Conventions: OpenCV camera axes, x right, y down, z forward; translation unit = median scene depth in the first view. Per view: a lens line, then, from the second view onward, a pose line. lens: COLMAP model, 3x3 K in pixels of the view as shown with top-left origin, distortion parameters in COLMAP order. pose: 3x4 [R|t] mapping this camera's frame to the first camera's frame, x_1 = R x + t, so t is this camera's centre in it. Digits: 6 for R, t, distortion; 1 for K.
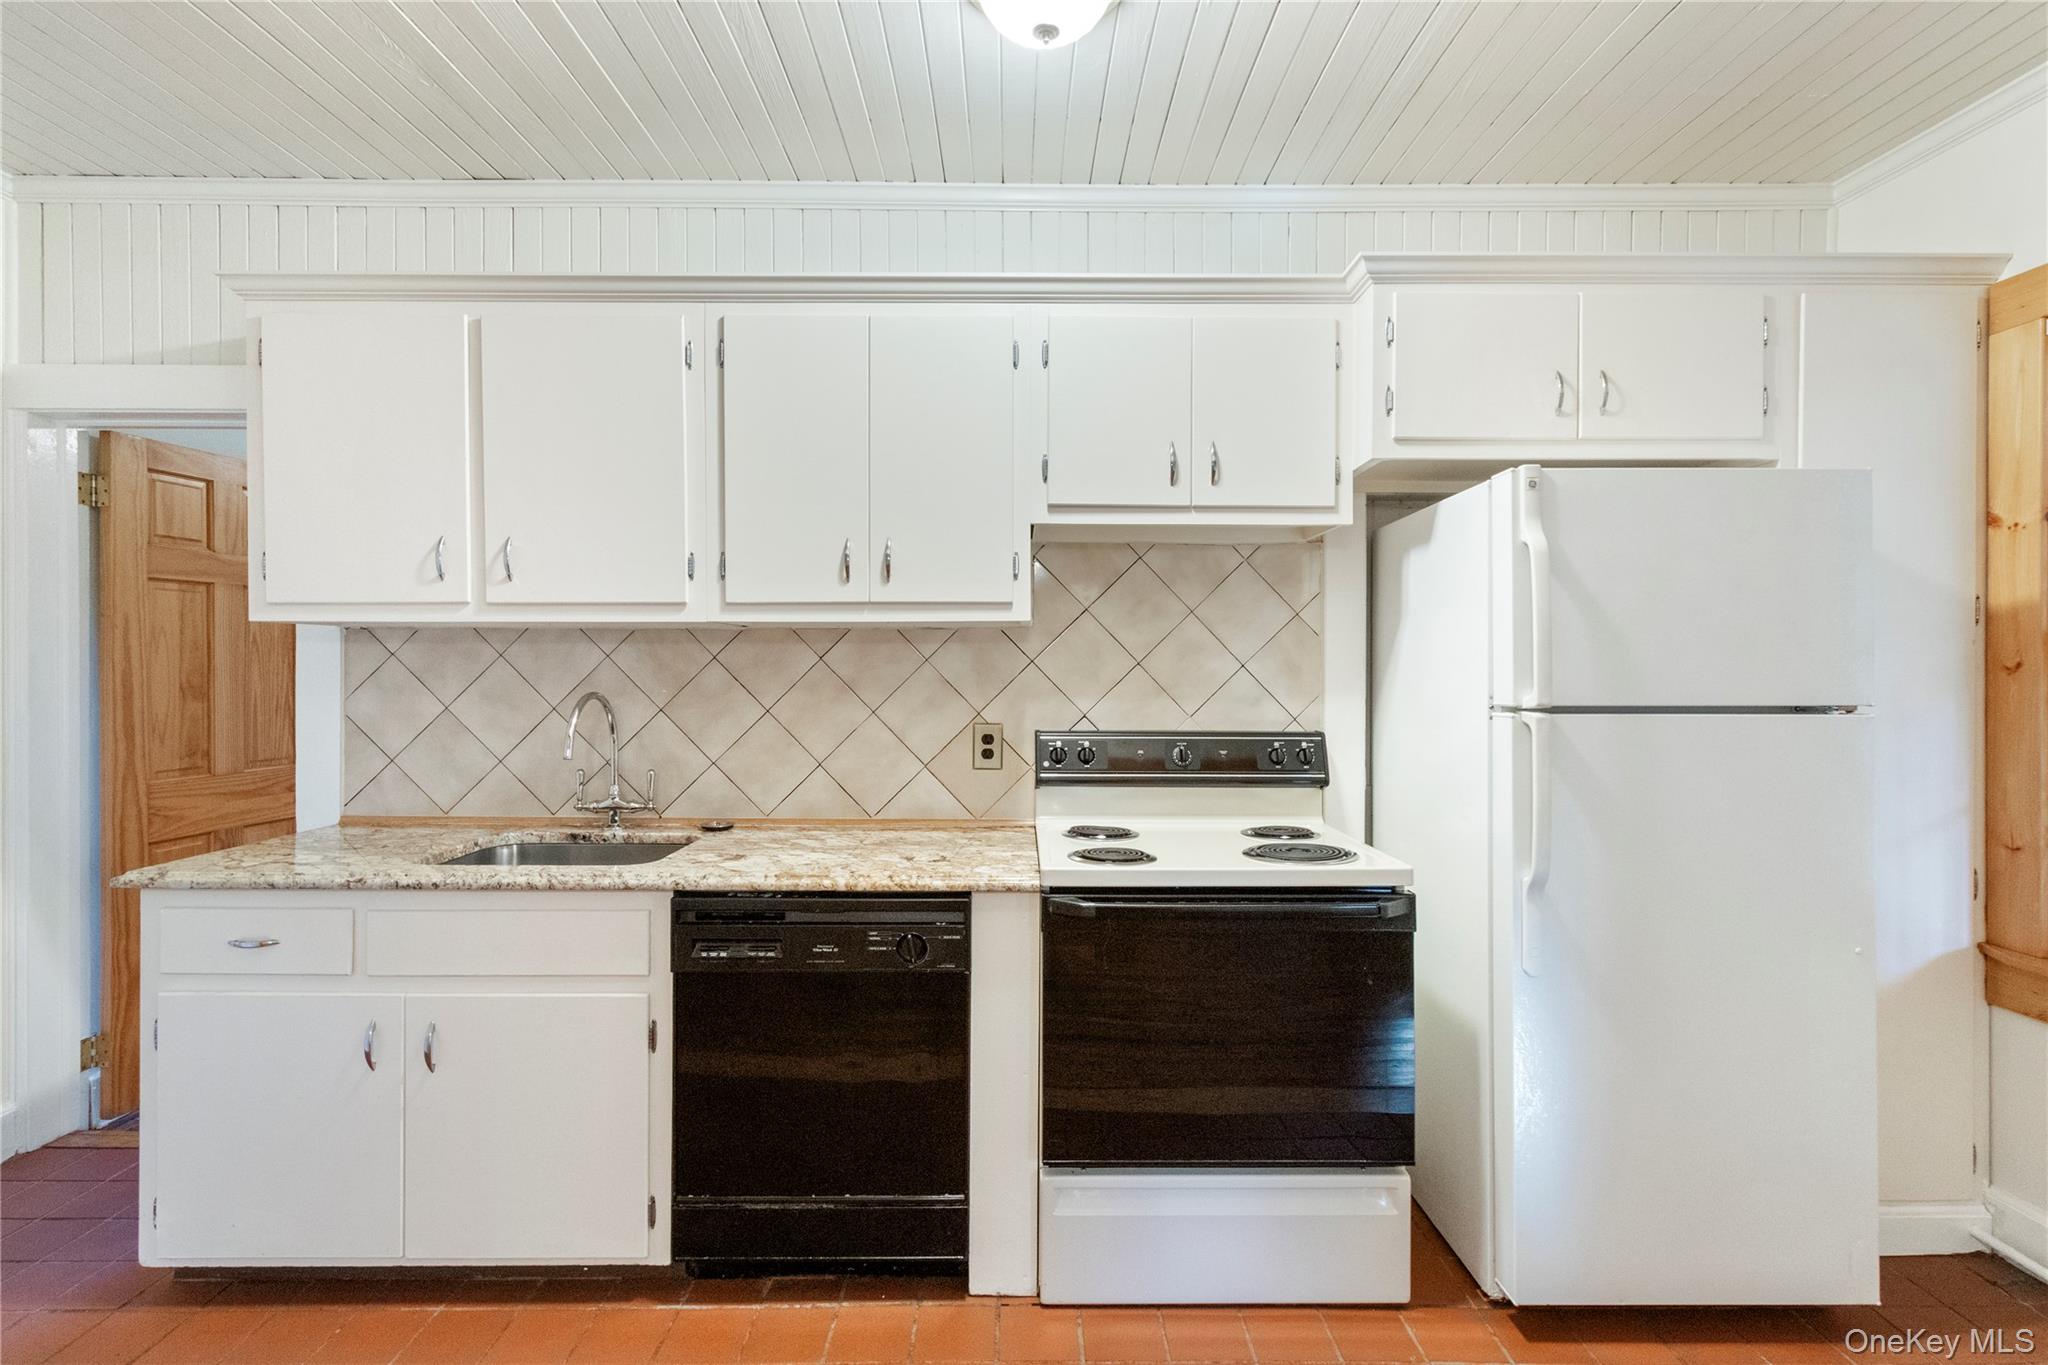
lens RADIAL K [[956.6, 0, 1029.0], [0, 956.6, 668.2], [0, 0, 1]] dist [0.000307, -0.001384]
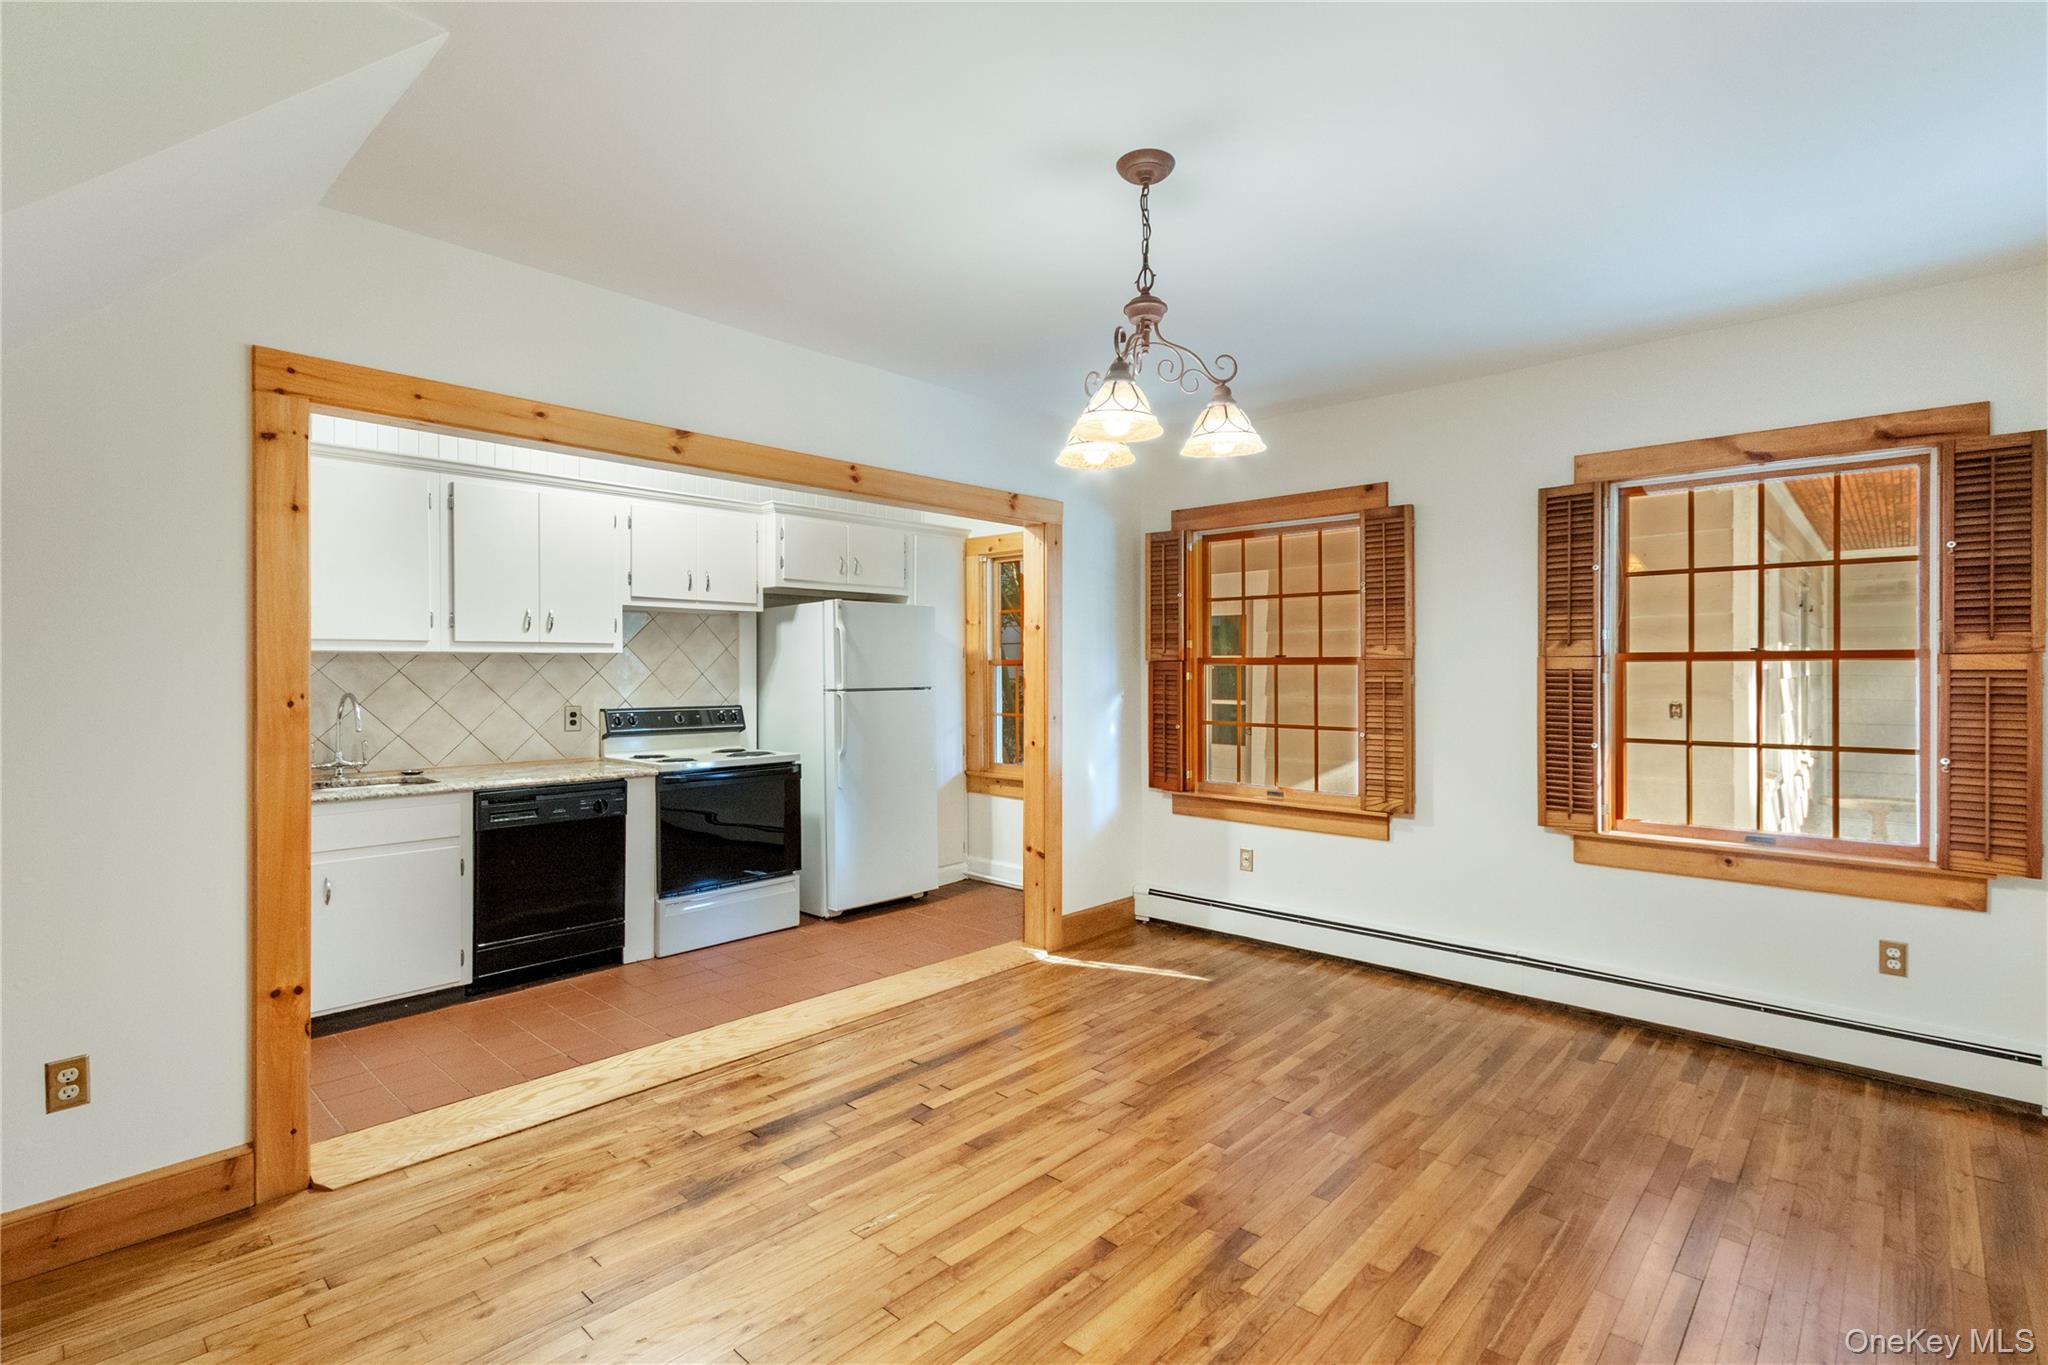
lens RADIAL K [[956.6, 0, 1027.6], [0, 956.6, 673.8], [0, 0, 1]] dist [0.000307, -0.001384]
pose [[0.684982, -0.005948, 0.728536, -0.944494], [0.003769, 0.999982, 0.004621, -0.011399], [-0.728551, -0.000420, 0.684992, -1.080327]]
